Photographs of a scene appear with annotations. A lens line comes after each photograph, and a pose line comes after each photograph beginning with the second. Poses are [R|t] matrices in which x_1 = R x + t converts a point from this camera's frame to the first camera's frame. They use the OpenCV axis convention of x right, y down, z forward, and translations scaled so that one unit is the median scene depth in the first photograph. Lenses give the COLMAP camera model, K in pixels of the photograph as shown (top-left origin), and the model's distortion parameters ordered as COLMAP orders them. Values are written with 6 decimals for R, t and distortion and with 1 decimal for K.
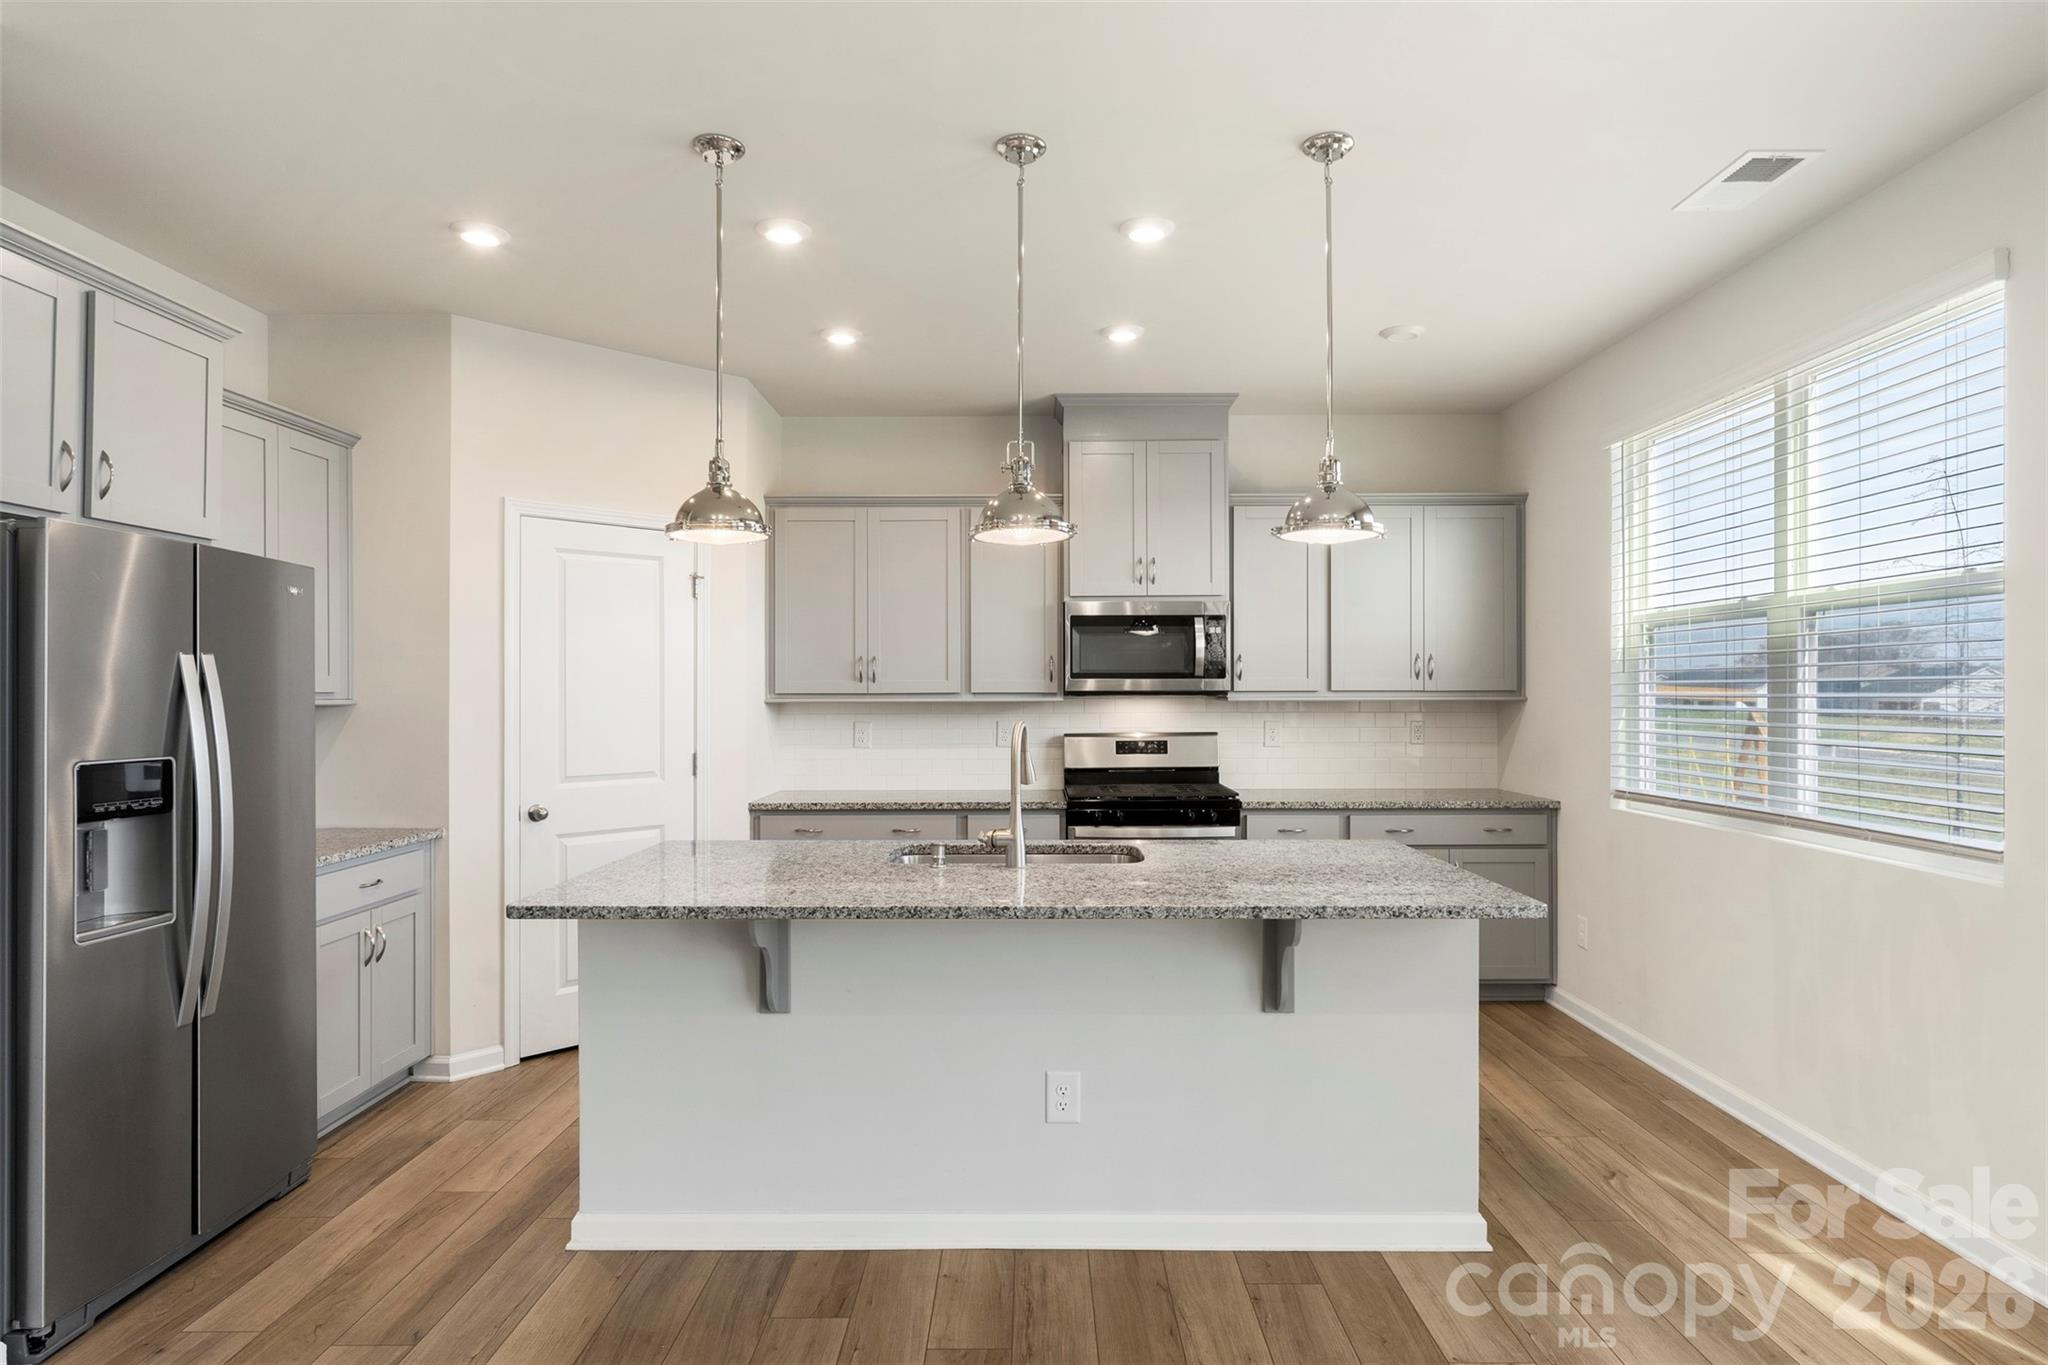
lens RADIAL K [[1128.6, 0, 1031.8], [0, 1128.6, 687.3], [0, 0, 1]] dist [0.001328, -0.001972]
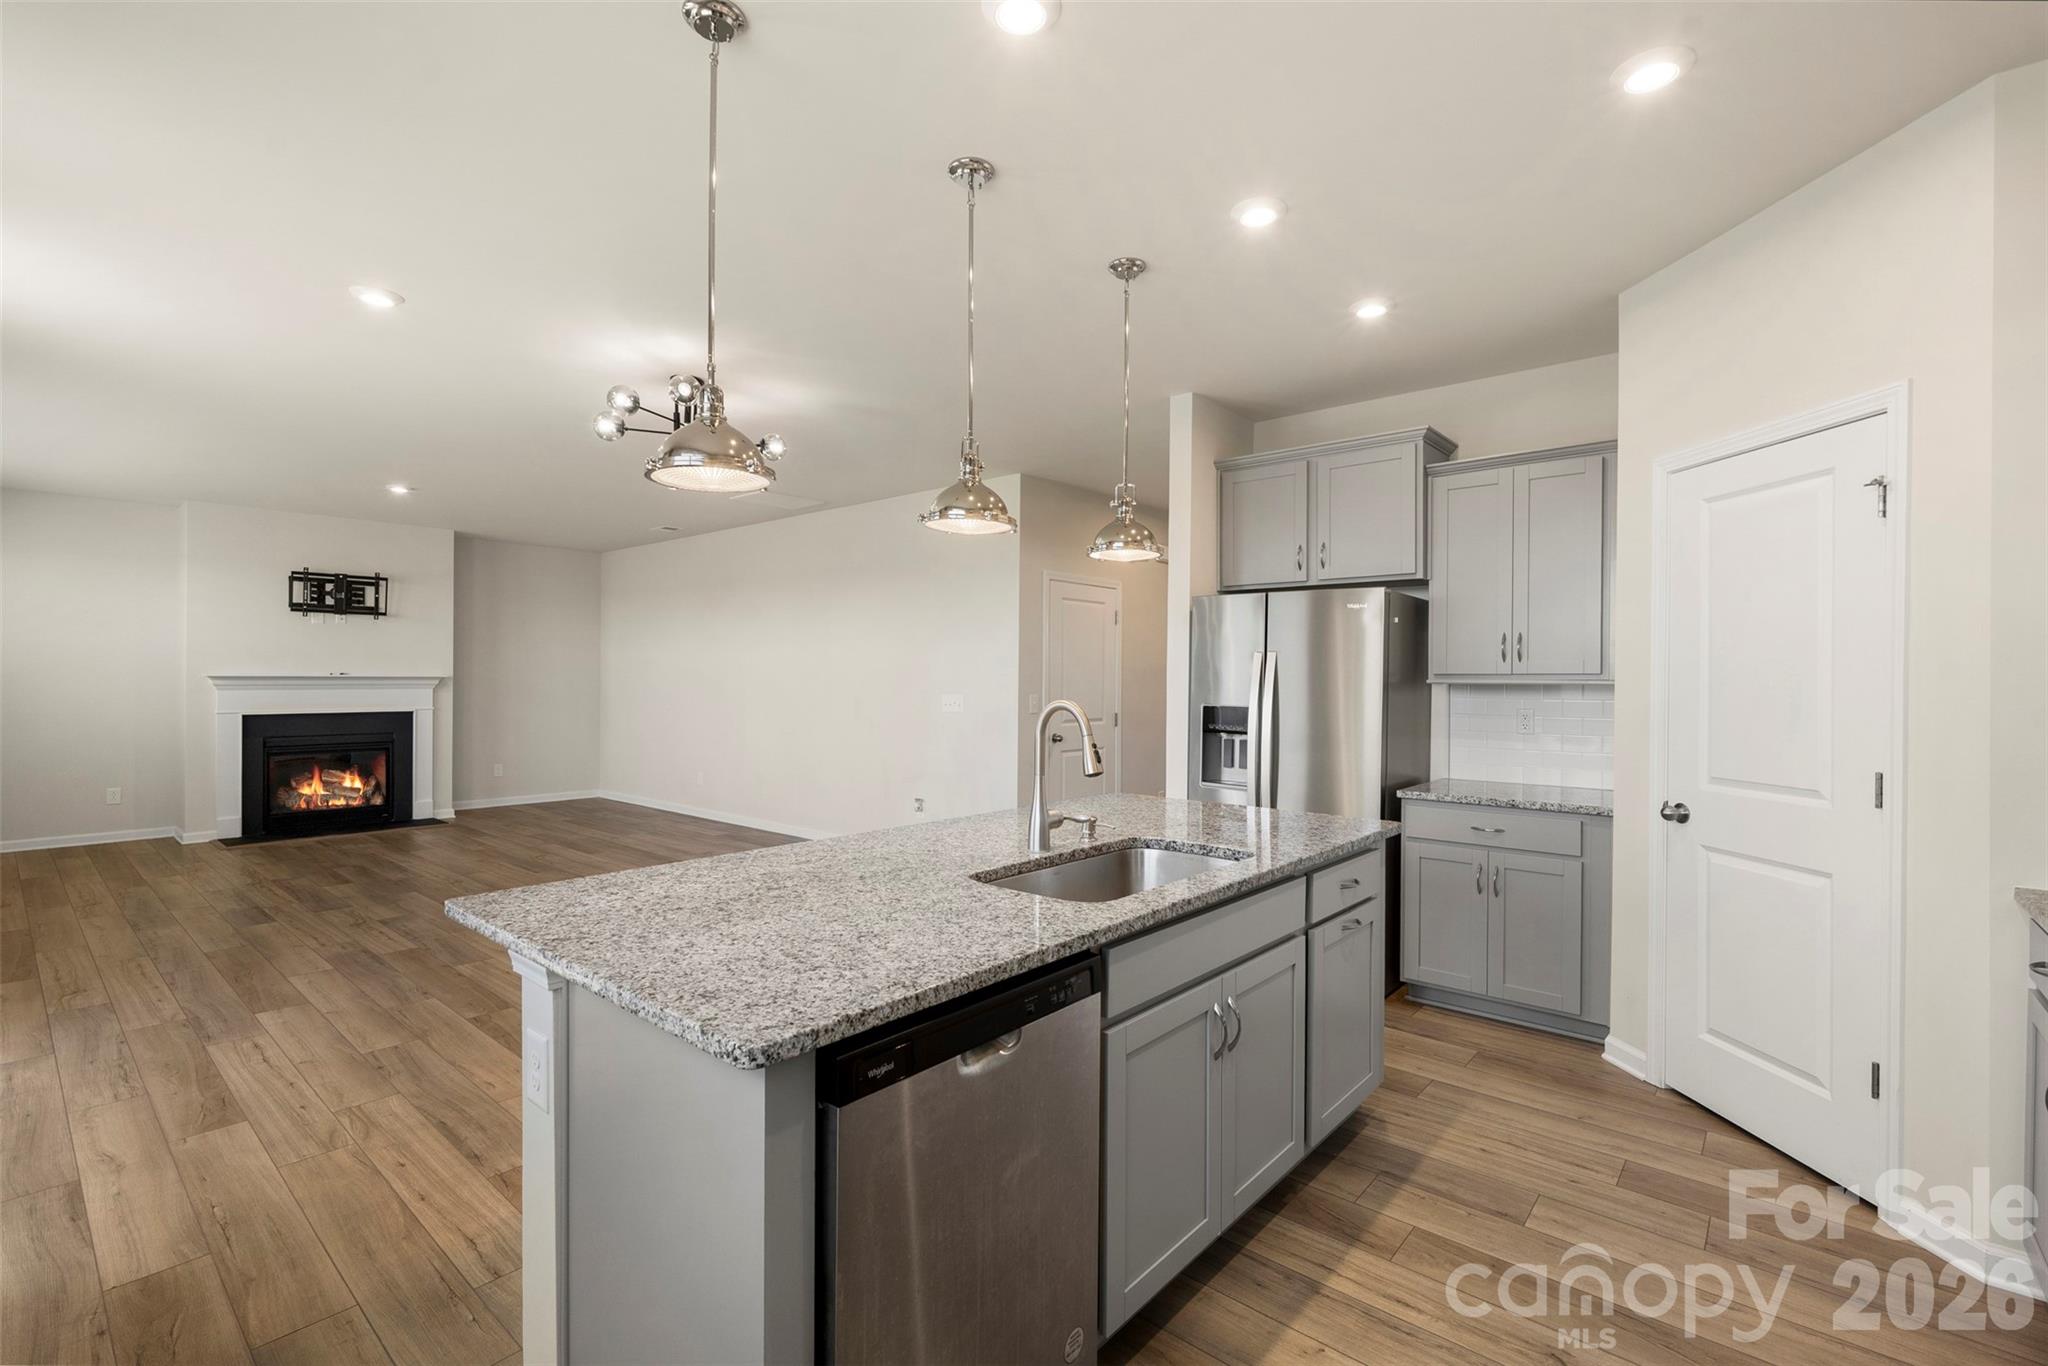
lens RADIAL K [[907.4, 0, 1031.9], [0, 907.4, 682.0], [0, 0, 1]] dist [-0.002891, 0.000062]
pose [[-0.651559, 0.000649, -0.758598, 0.393210], [-0.002779, 0.999991, 0.003242, 0.010269], [0.758593, 0.004221, -0.651551, 1.029619]]
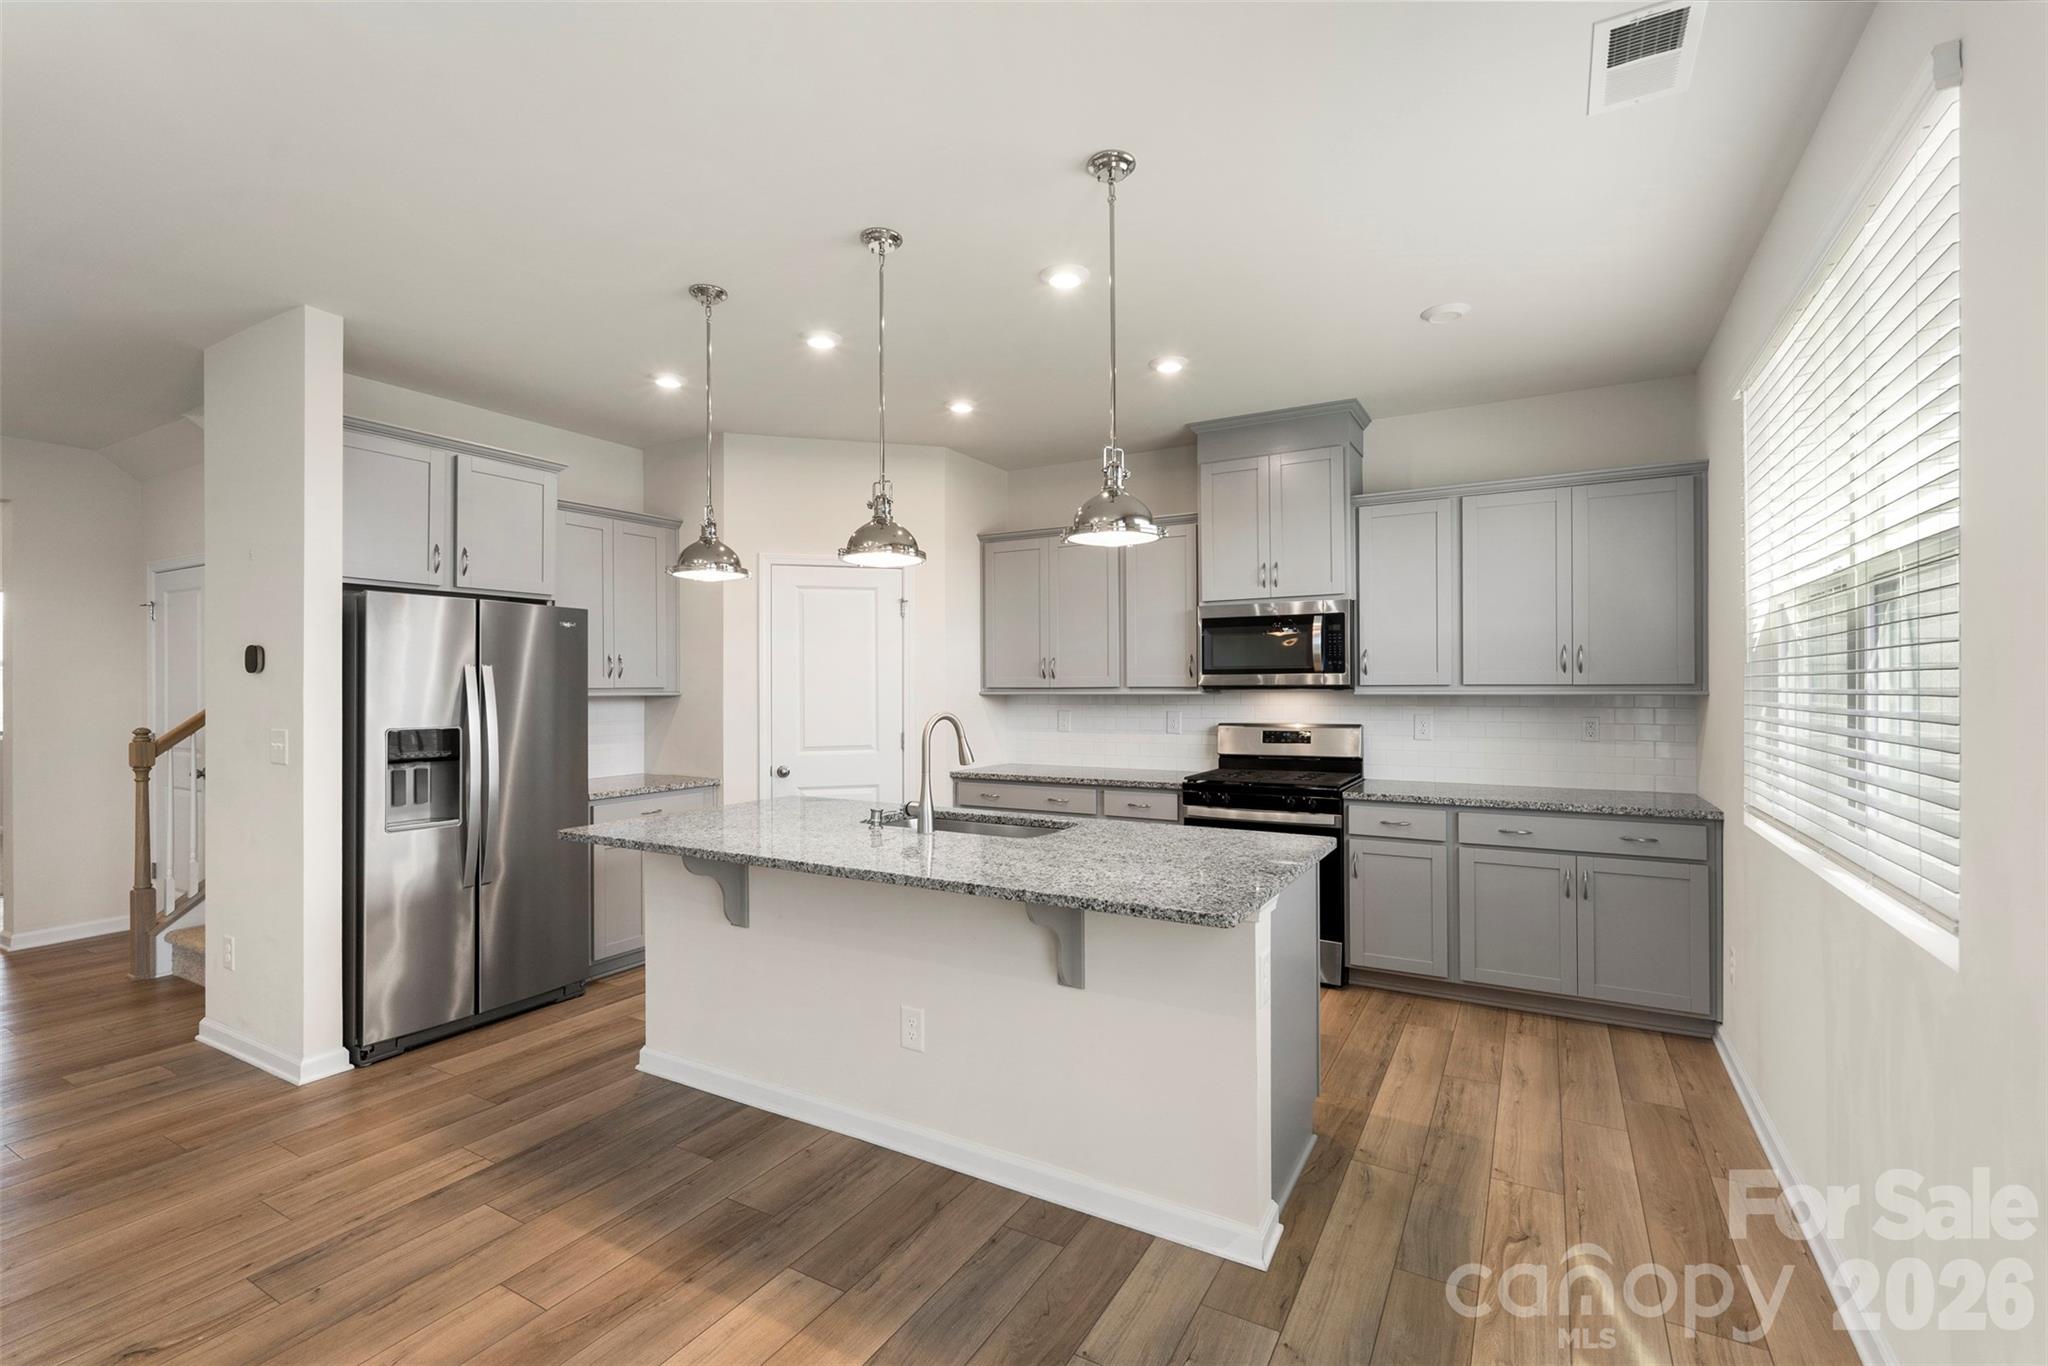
lens RADIAL K [[907.4, 0, 1028.0], [0, 907.4, 682.9], [0, 0, 1]] dist [-0.002891, 0.000062]
pose [[0.868695, -0.003040, -0.495338, 0.388452], [0.004126, 0.999991, 0.001099, -0.001062], [0.495330, -0.002998, 0.868700, 0.147033]]
